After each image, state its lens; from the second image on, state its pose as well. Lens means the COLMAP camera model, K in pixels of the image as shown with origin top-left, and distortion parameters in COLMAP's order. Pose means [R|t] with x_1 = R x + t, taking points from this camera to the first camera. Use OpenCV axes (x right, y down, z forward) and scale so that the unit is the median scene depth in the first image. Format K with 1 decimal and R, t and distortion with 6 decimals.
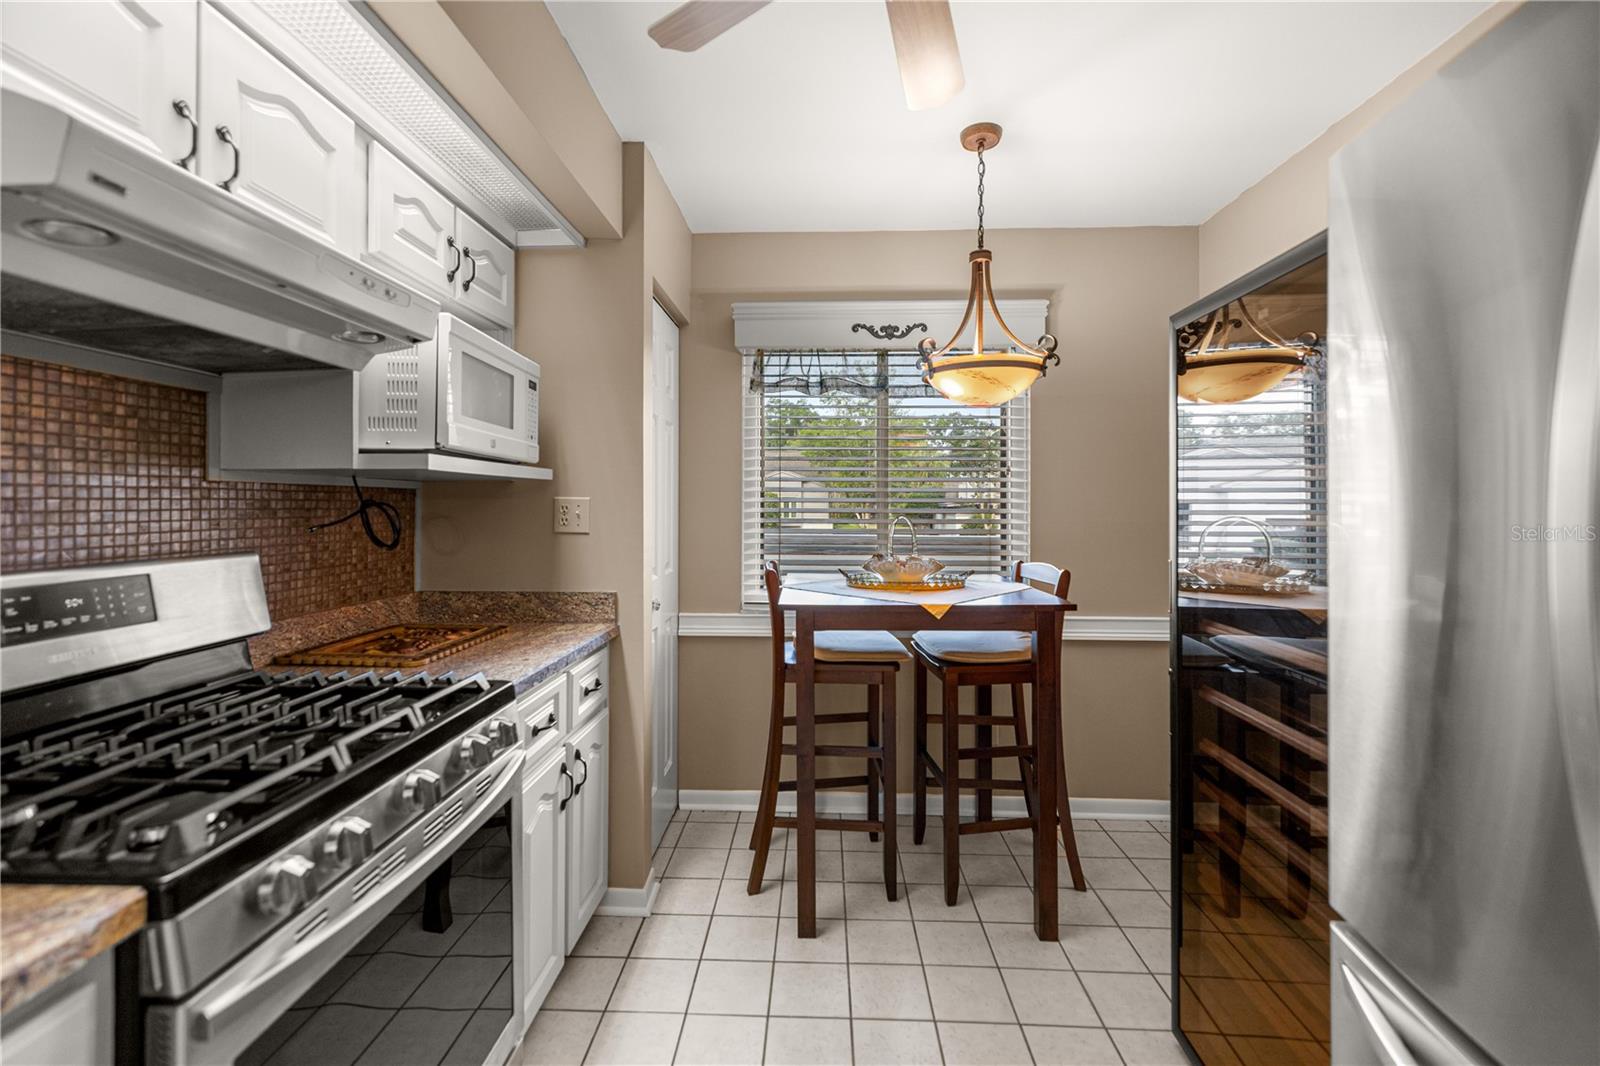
lens RADIAL K [[667.4, 0, 794.8], [0, 667.4, 516.4], [0, 0, 1]] dist [-0.003211, -0.000242]
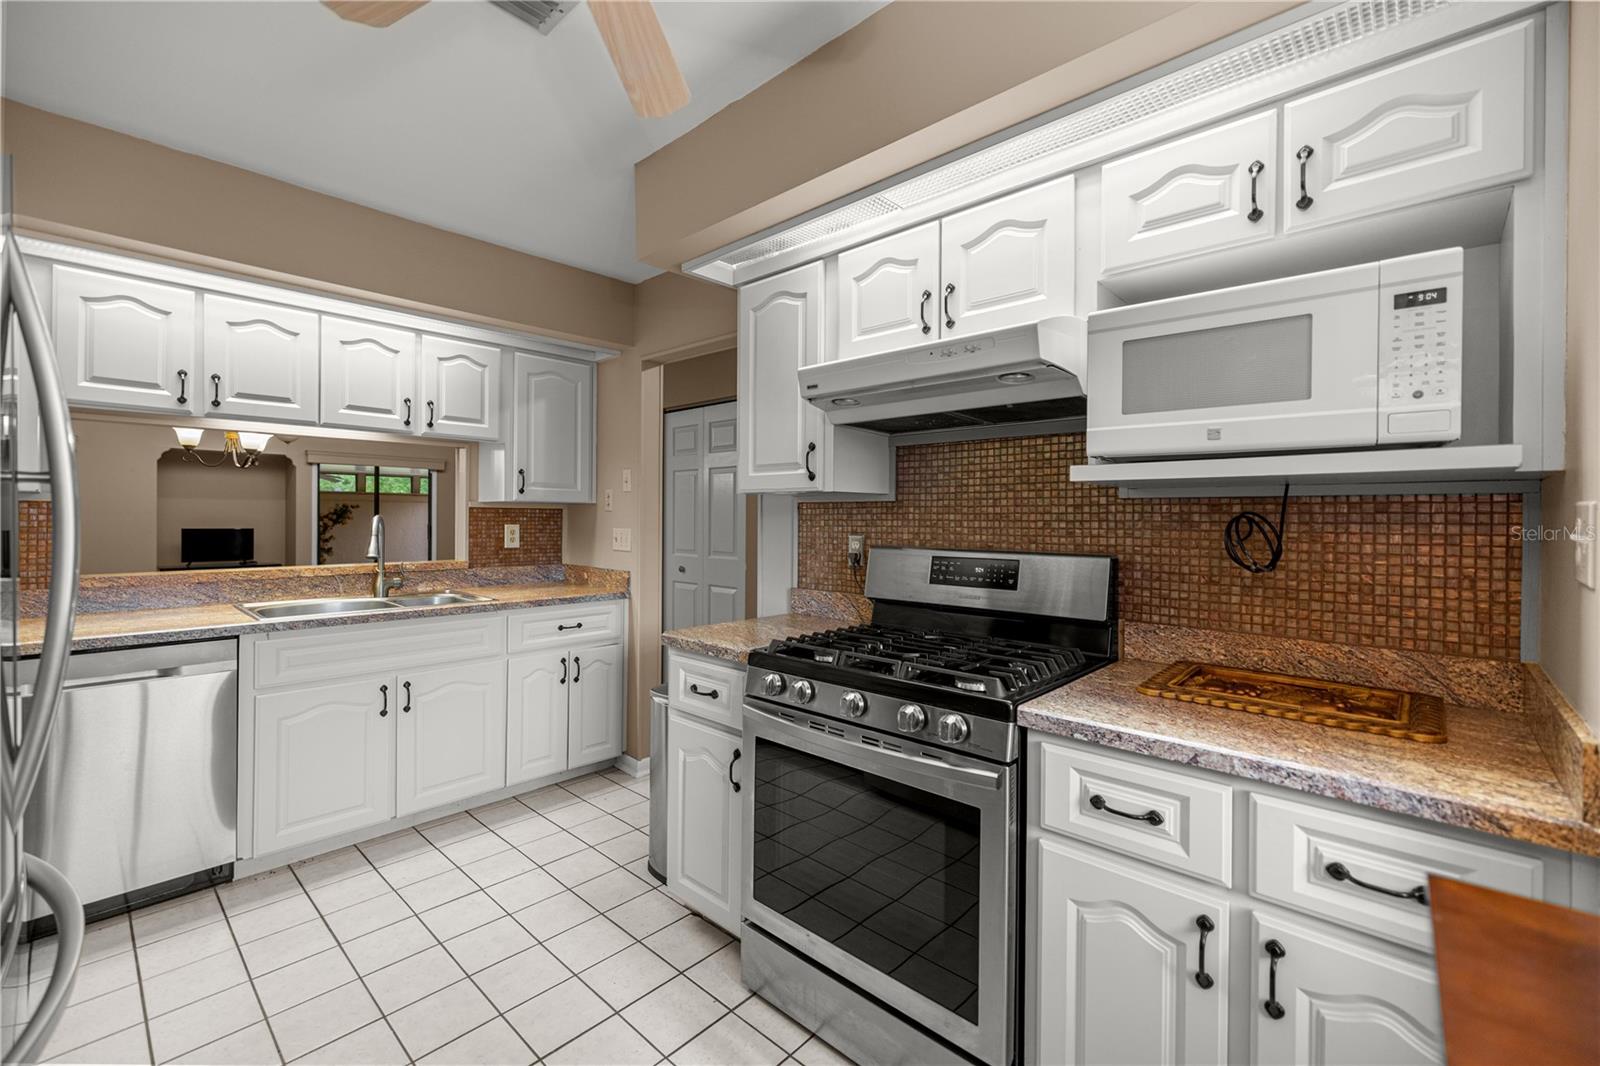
lens RADIAL K [[667.4, 0, 794.8], [0, 667.4, 516.4], [0, 0, 1]] dist [-0.003211, -0.000242]
pose [[-0.643107, -0.004316, -0.765764, 0.504667], [-0.019255, 0.999759, 0.010536, -0.021563], [0.765534, 0.021520, -0.643036, 1.405463]]
